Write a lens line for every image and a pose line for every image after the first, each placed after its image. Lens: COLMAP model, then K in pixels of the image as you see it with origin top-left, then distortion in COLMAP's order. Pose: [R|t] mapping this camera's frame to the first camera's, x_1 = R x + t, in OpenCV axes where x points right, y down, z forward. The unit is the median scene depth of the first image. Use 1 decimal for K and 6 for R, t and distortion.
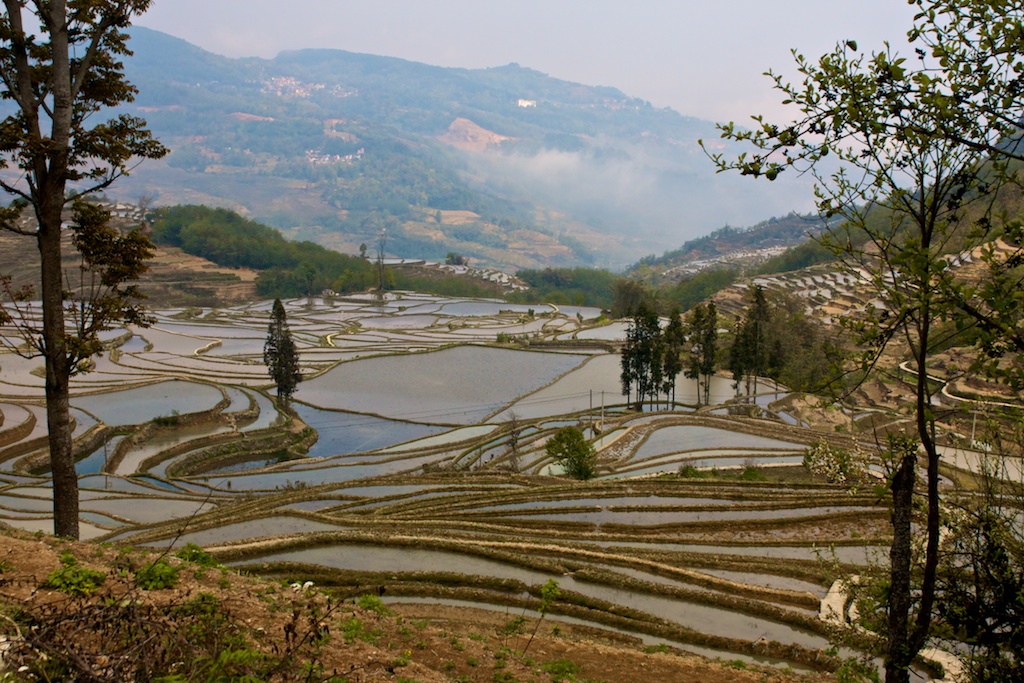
lens RADIAL K [[1700.8, 0, 512.0], [0, 1700.8, 341.5], [0, 0, 1]] dist [-0.013510, -0.002303]
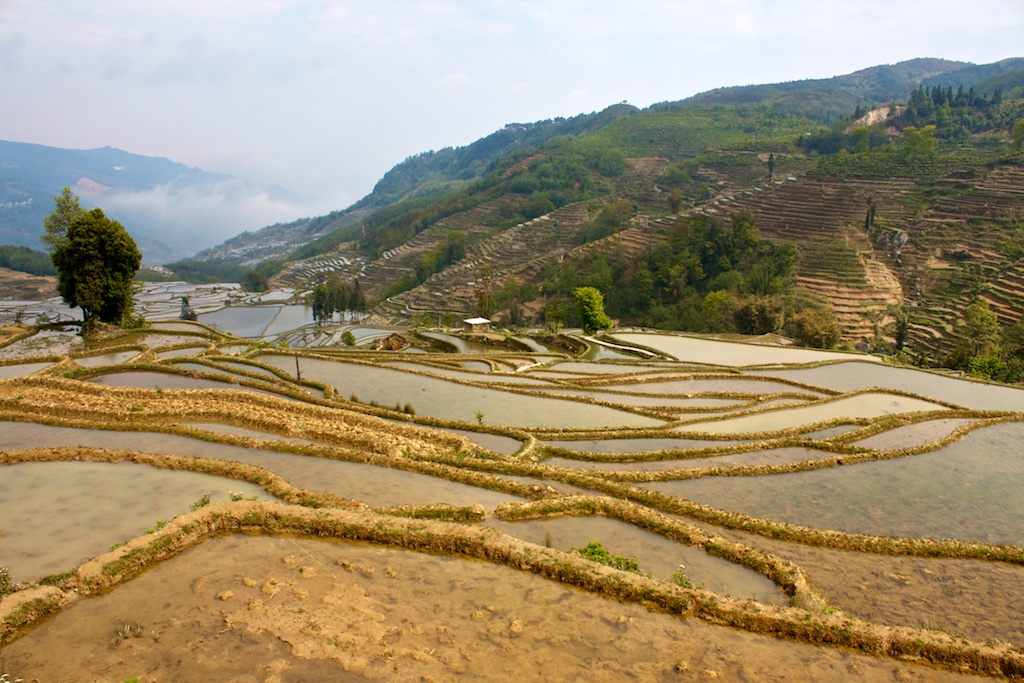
lens RADIAL K [[868.2, 0, 516.4], [0, 868.2, 354.4], [0, 0, 1]] dist [-0.166728, 0.155021]
pose [[0.898254, -0.108048, 0.425987, -0.089986], [0.070403, 0.992166, 0.103199, -0.013498], [-0.433800, -0.062708, 0.898824, -0.162390]]
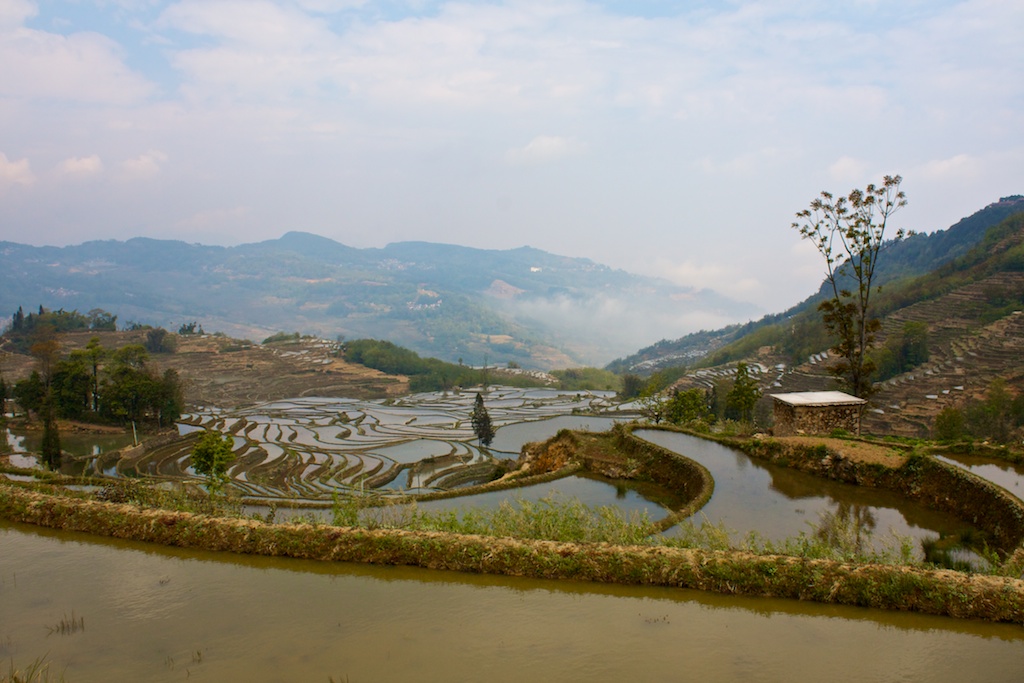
lens RADIAL K [[1033.5, 0, 512.0], [0, 1033.5, 341.5], [0, 0, 1]] dist [-0.144383, 0.153226]
pose [[0.999374, -0.033181, -0.012234, -0.031092], [0.032258, 0.997081, -0.069197, -0.000791], [0.014494, 0.068759, 0.997528, -0.046385]]
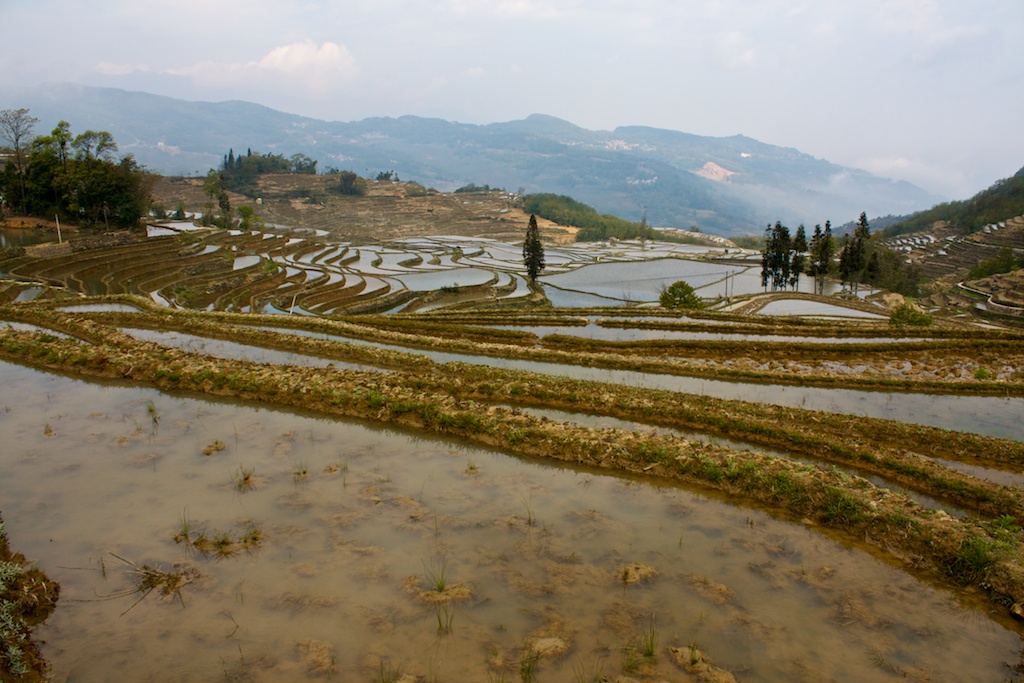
lens RADIAL K [[868.2, 0, 516.4], [0, 868.2, 354.4], [0, 0, 1]] dist [-0.166728, 0.155021]
pose [[0.968840, 0.054368, -0.241649, 0.015066], [-0.033249, 0.995329, 0.090633, 0.010785], [0.245447, -0.079775, 0.966122, 0.086807]]
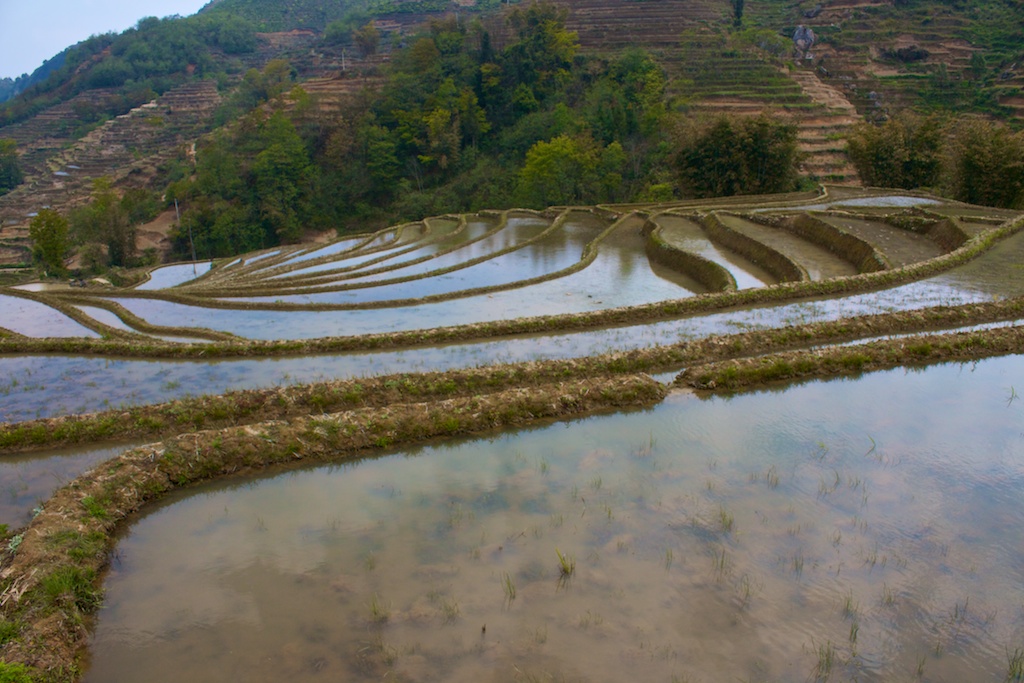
lens RADIAL K [[868.2, 0, 516.4], [0, 868.2, 354.4], [0, 0, 1]] dist [-0.166728, 0.155021]
pose [[0.622466, -0.269035, 0.734954, 0.016237], [0.158165, 0.962927, 0.218529, 0.010594], [-0.766499, -0.019782, 0.641941, 0.058490]]
